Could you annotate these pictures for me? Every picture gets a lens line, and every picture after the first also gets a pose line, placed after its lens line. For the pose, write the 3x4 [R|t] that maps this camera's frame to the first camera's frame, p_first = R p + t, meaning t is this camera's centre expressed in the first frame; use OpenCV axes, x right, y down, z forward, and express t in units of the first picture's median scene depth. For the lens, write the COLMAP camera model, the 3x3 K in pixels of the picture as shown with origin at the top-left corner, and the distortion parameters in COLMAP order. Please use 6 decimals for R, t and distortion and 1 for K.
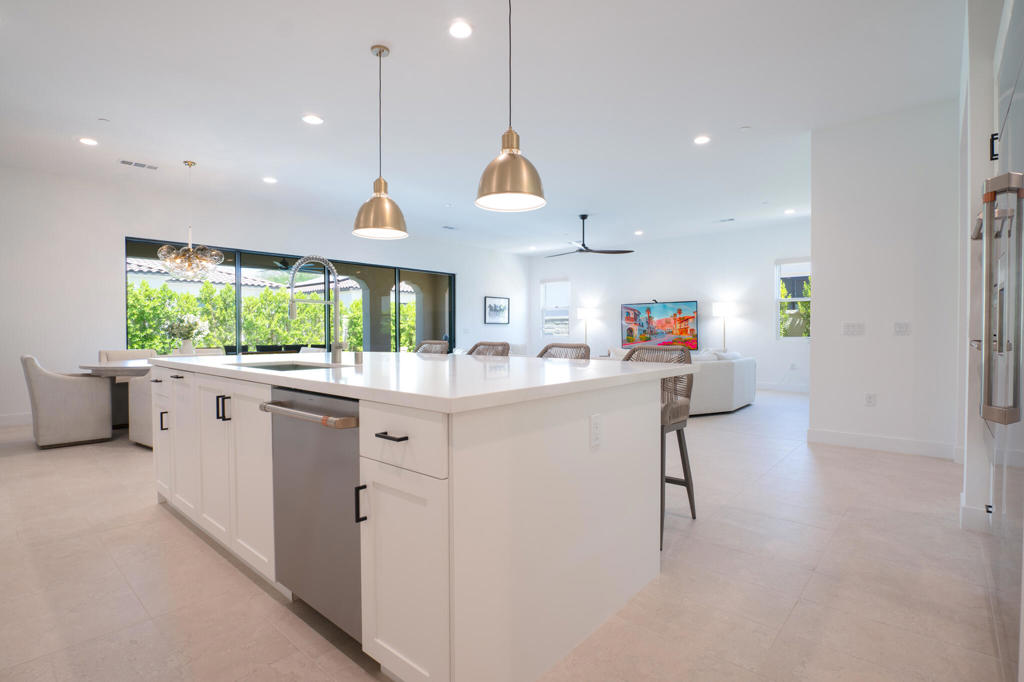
lens RADIAL K [[500.4, 0, 504.6], [0, 500.4, 340.6], [0, 0, 1]] dist [-0.020472, -0.000560]
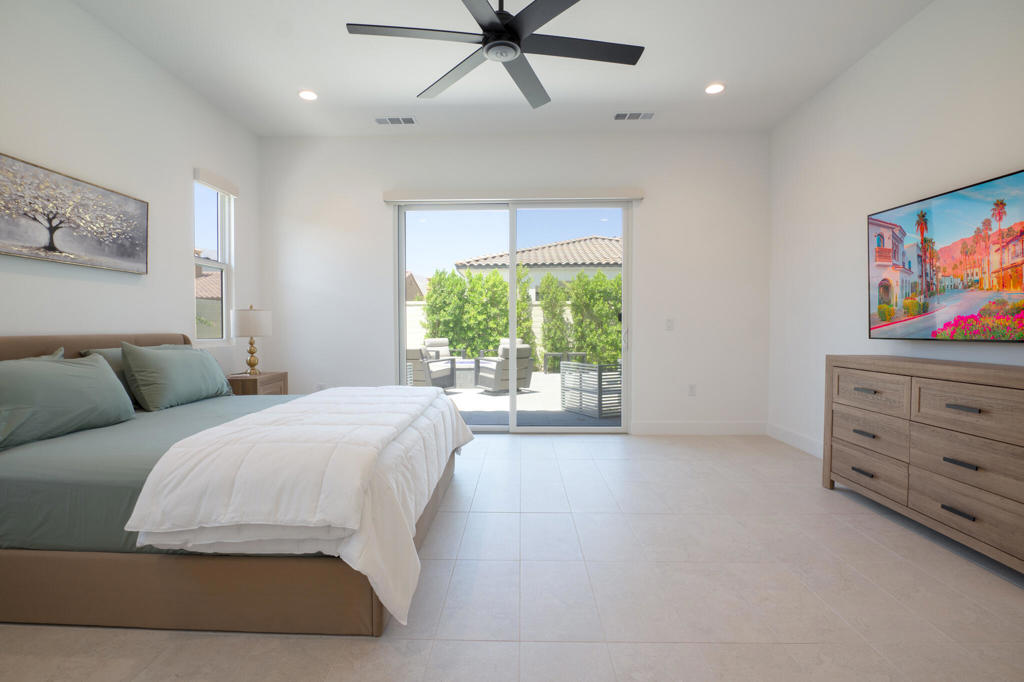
lens RADIAL K [[670.3, 0, 512.0], [0, 670.3, 341.0], [0, 0, 1]] dist [0.002254, 0.000609]
pose [[0.728993, 0.013665, -0.684385, 0.391884], [-0.014104, 0.999888, 0.004941, 0.019305], [0.684376, 0.006051, 0.729104, 0.493537]]
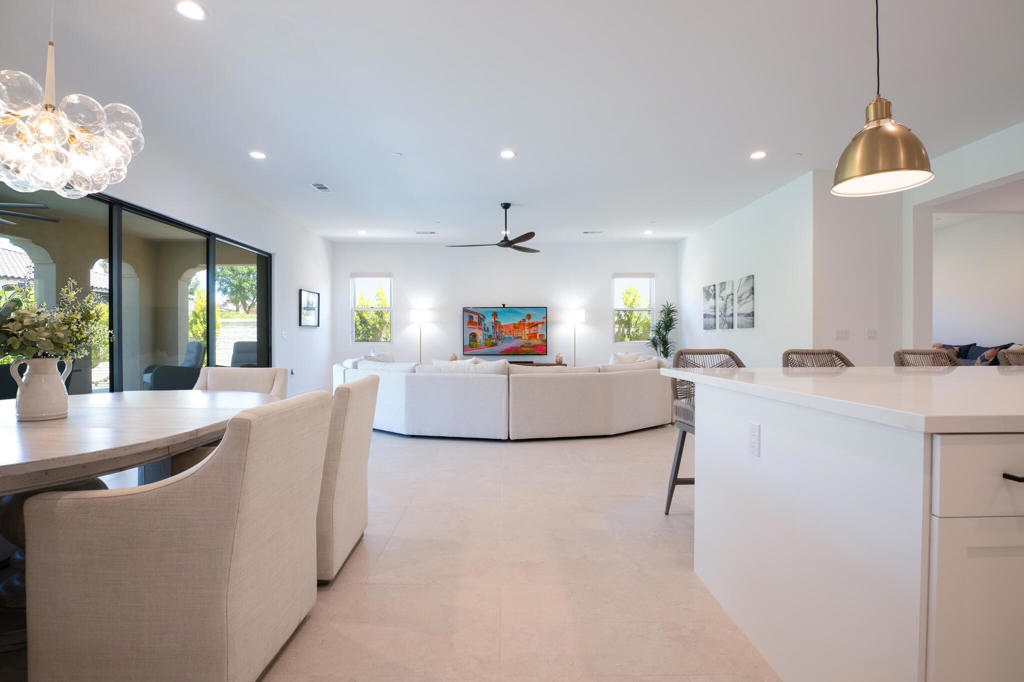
lens RADIAL K [[494.8, 0, 498.5], [0, 494.8, 340.2], [0, 0, 1]] dist [-0.014772, -0.012101]
pose [[0.746975, -0.002553, 0.664847, -0.338346], [0.010284, 0.999917, -0.007716, -0.003885], [-0.664773, 0.012601, 0.746939, 0.282877]]
